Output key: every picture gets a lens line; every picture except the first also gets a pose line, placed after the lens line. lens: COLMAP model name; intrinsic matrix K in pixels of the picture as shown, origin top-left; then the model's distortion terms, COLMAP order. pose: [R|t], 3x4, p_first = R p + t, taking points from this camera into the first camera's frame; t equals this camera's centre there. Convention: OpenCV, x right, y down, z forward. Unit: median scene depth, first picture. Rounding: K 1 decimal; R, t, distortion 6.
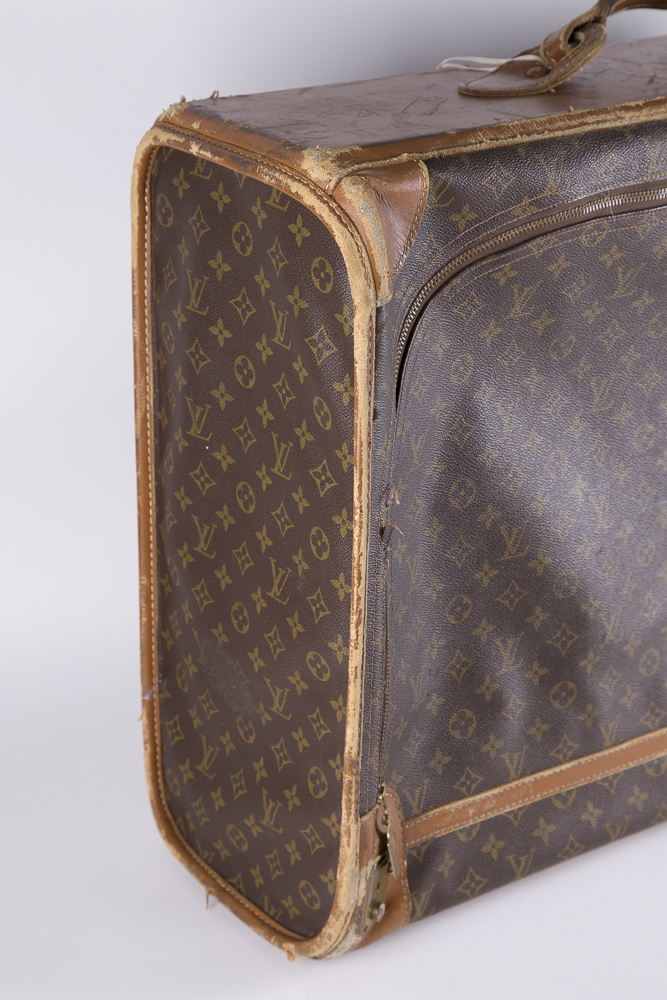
lens RADIAL K [[2096.7, 0, 333.5], [0, 2096.7, 500.0], [0, 0, 1]] dist [0.290300, 0.060422]
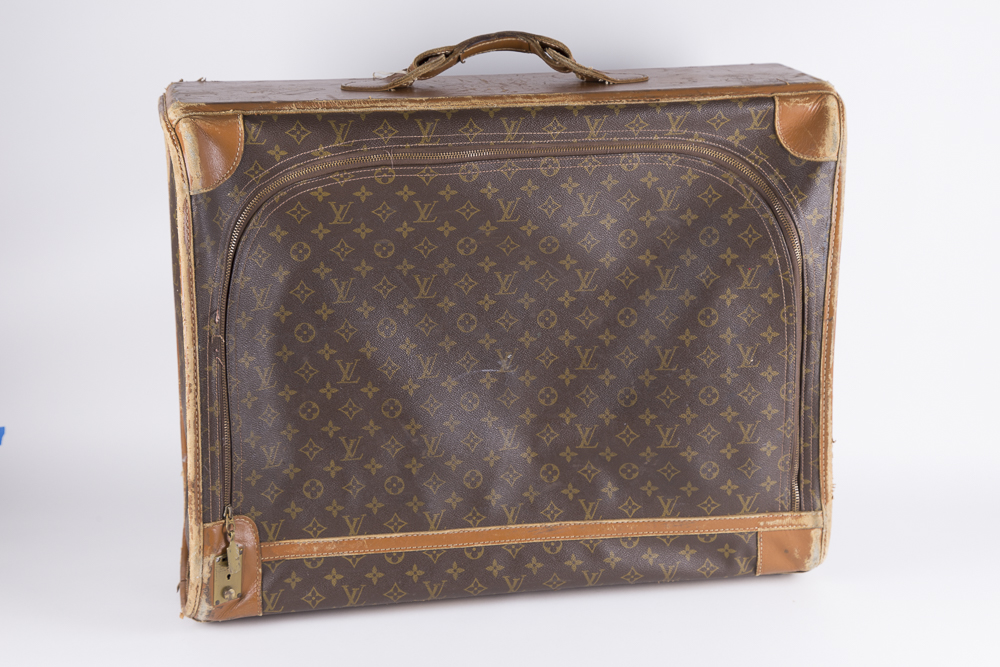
lens RADIAL K [[1913.4, 0, 487.2], [0, 1913.4, 333.2], [0, 0, 1]] dist [0.291309, 0.000975]
pose [[0.904421, 0.100812, -0.414559, 0.768484], [-0.150638, 0.984555, -0.089215, 0.102991], [0.399162, 0.143136, 0.905639, -0.247702]]
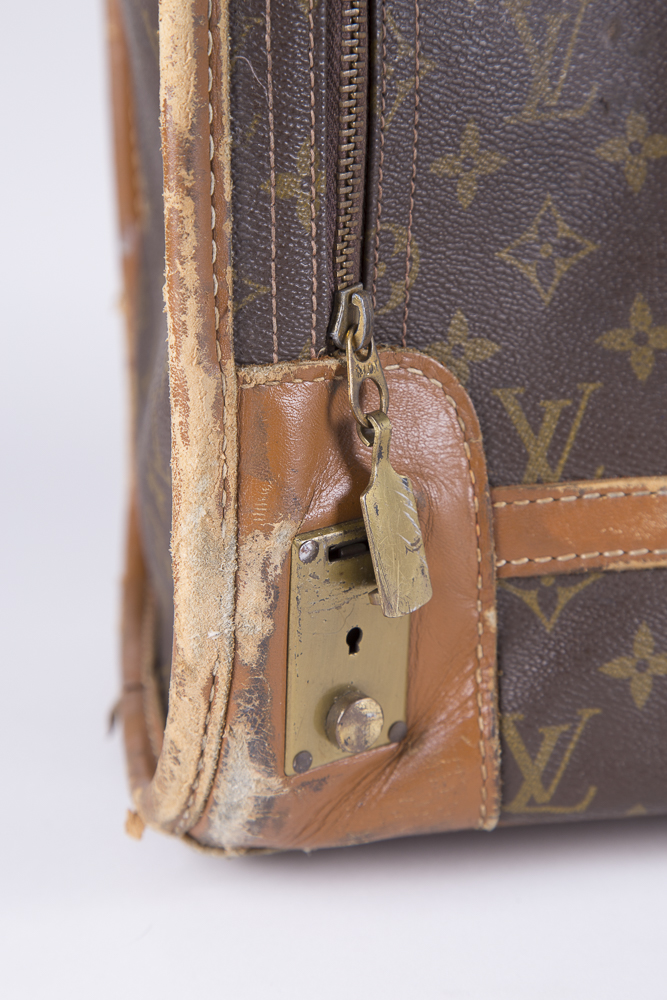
lens RADIAL K [[2498.3, 0, 333.5], [0, 2498.3, 500.0], [0, 0, 1]] dist [0.406073, -0.278486]
pose [[0.877883, 0.094049, -0.469549, 0.199695], [-0.148781, 0.985567, -0.080761, 0.192235], [0.455176, 0.140759, 0.879205, 0.648386]]
